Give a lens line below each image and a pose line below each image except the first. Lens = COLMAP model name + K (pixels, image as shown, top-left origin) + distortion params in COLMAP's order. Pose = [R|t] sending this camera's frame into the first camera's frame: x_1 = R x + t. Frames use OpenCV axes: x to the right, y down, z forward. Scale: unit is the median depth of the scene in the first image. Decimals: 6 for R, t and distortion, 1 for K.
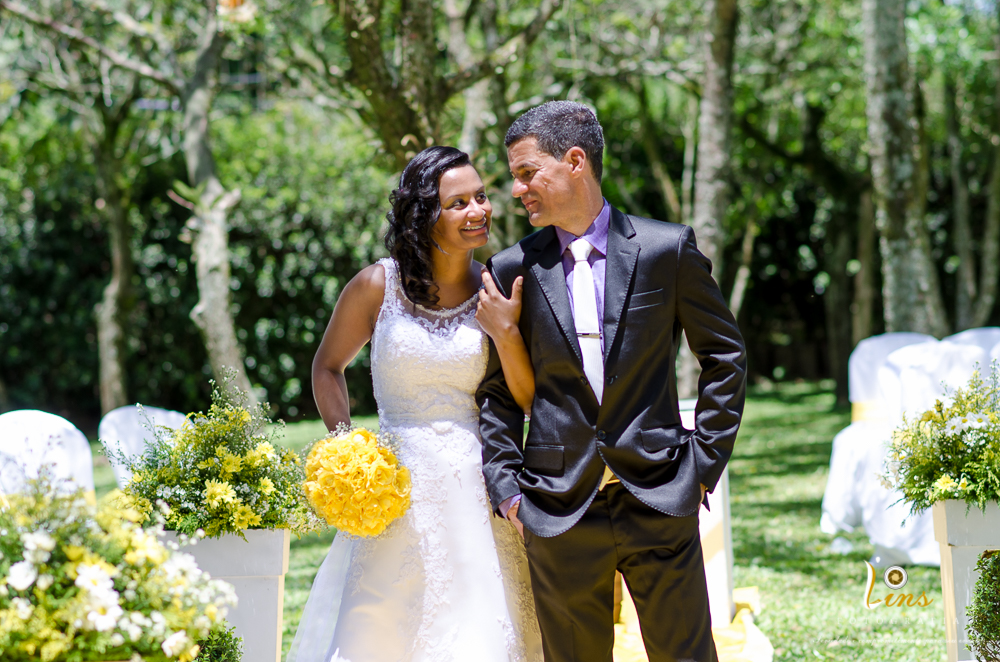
lens RADIAL K [[3536.7, 0, 500.6], [0, 3536.7, 330.1], [0, 0, 1]] dist [0.006515, 0.000000]
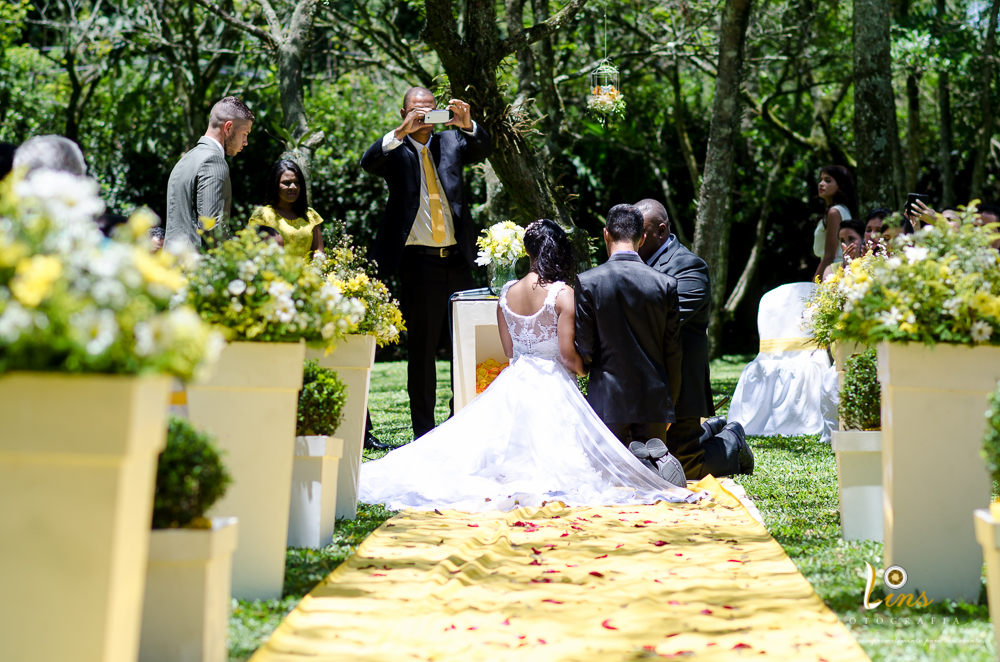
lens RADIAL K [[3536.7, 0, 502.4], [0, 3536.7, 333.0], [0, 0, 1]] dist [0.006515, 0.000000]
pose [[0.998466, 0.054373, -0.010466, 0.007958], [-0.054361, 0.998520, 0.001418, 0.081489], [0.010528, -0.000847, 0.999944, -0.659849]]
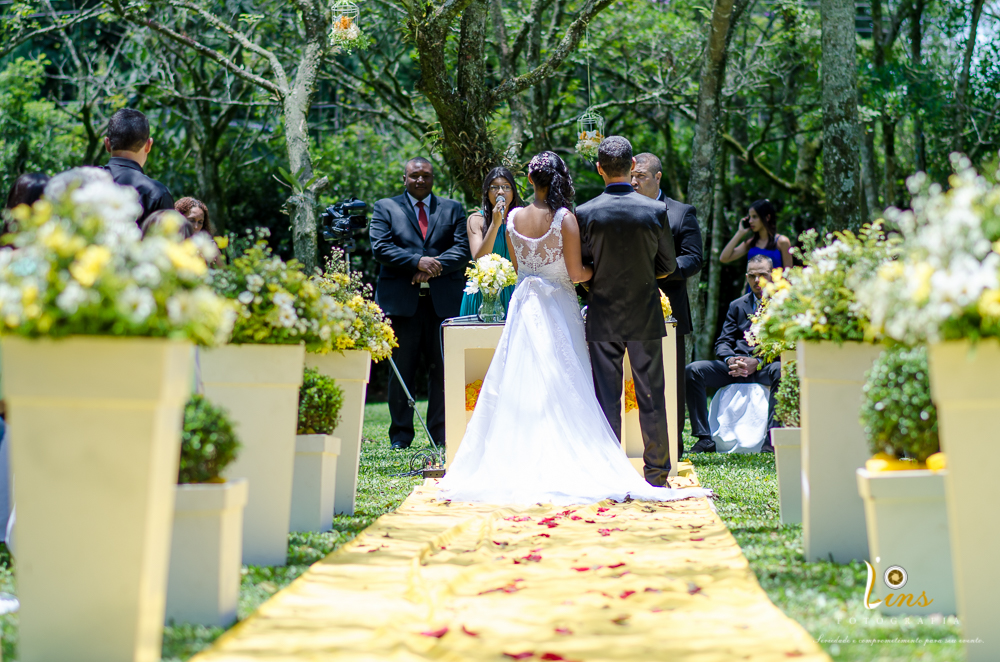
lens RADIAL K [[3536.7, 0, 497.6], [0, 3536.7, 329.1], [0, 0, 1]] dist [0.006515, 0.000000]
pose [[0.998680, 0.048906, -0.015713, 0.033777], [-0.049139, 0.998682, -0.014834, 0.108277], [0.014967, 0.015587, 0.999766, -0.934107]]
